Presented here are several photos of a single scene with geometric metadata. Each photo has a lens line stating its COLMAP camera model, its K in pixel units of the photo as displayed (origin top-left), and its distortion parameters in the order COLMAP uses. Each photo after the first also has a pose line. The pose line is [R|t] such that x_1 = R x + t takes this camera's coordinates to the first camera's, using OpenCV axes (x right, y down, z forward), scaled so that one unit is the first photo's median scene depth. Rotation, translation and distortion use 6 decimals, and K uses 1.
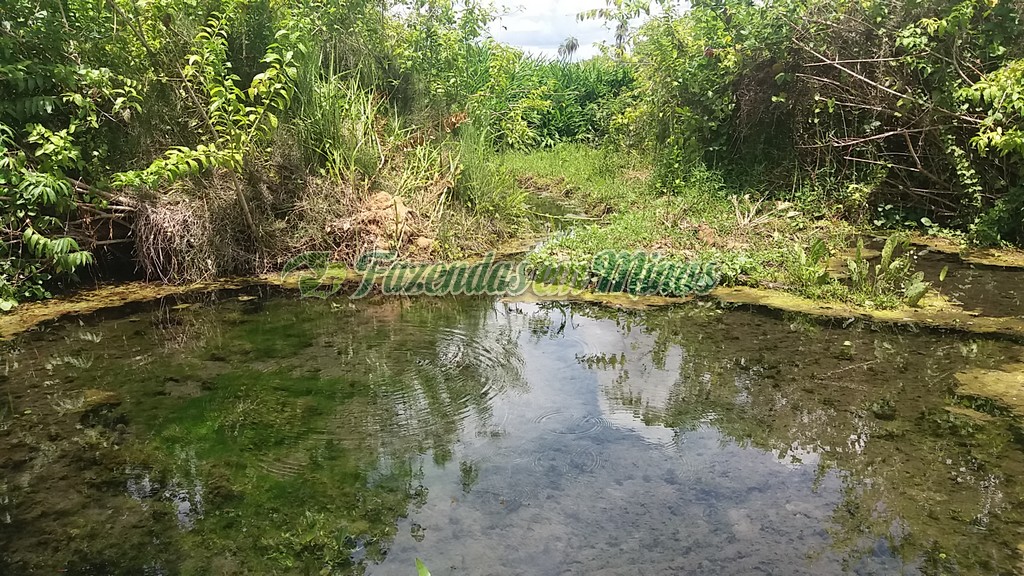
lens RADIAL K [[838.8, 0, 519.1], [0, 838.8, 290.8], [0, 0, 1]] dist [0.166712, -0.416903]
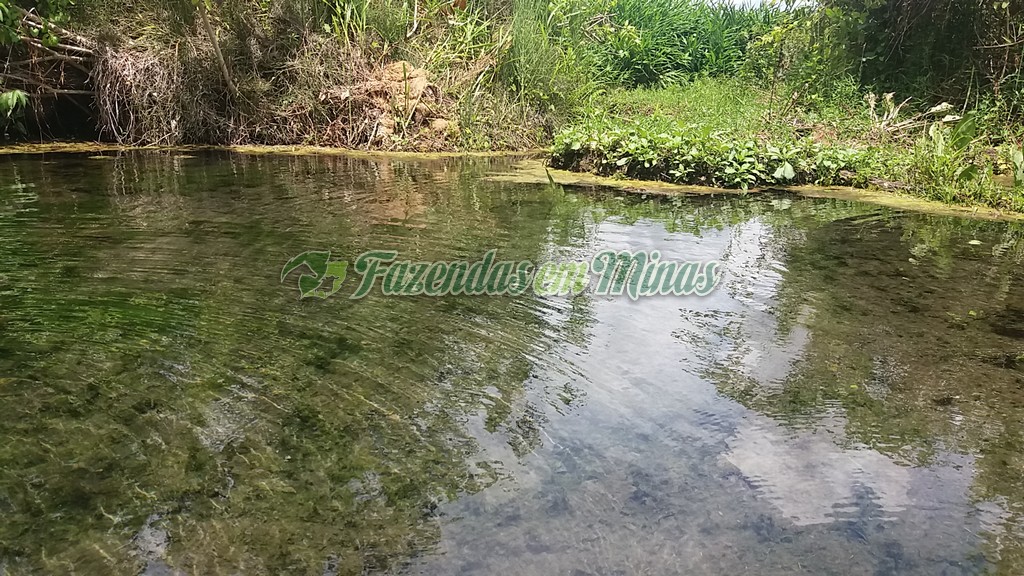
lens RADIAL K [[838.8, 0, 519.1], [0, 838.8, 290.8], [0, 0, 1]] dist [0.166712, -0.416903]
pose [[0.974702, 0.093691, -0.202922, 0.129703], [-0.090921, 0.995594, 0.022954, 0.070706], [0.204178, -0.003923, 0.978926, 0.233274]]
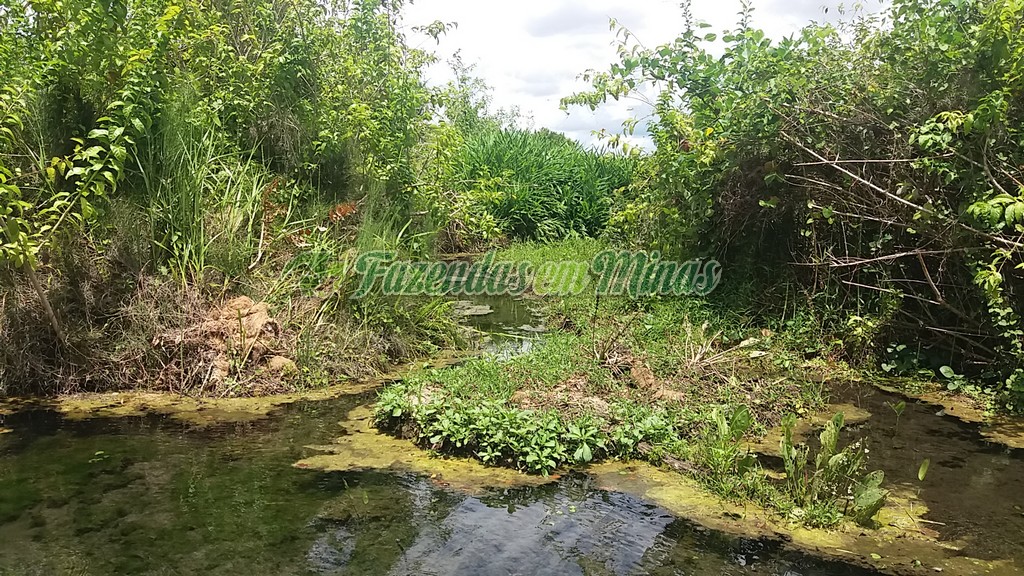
lens RADIAL K [[838.8, 0, 519.1], [0, 838.8, 290.8], [0, 0, 1]] dist [0.166712, -0.416903]
pose [[0.992695, 0.052155, -0.108798, 0.191414], [-0.062354, 0.993753, -0.092555, -0.063651], [0.103292, 0.098663, 0.989746, 0.215870]]
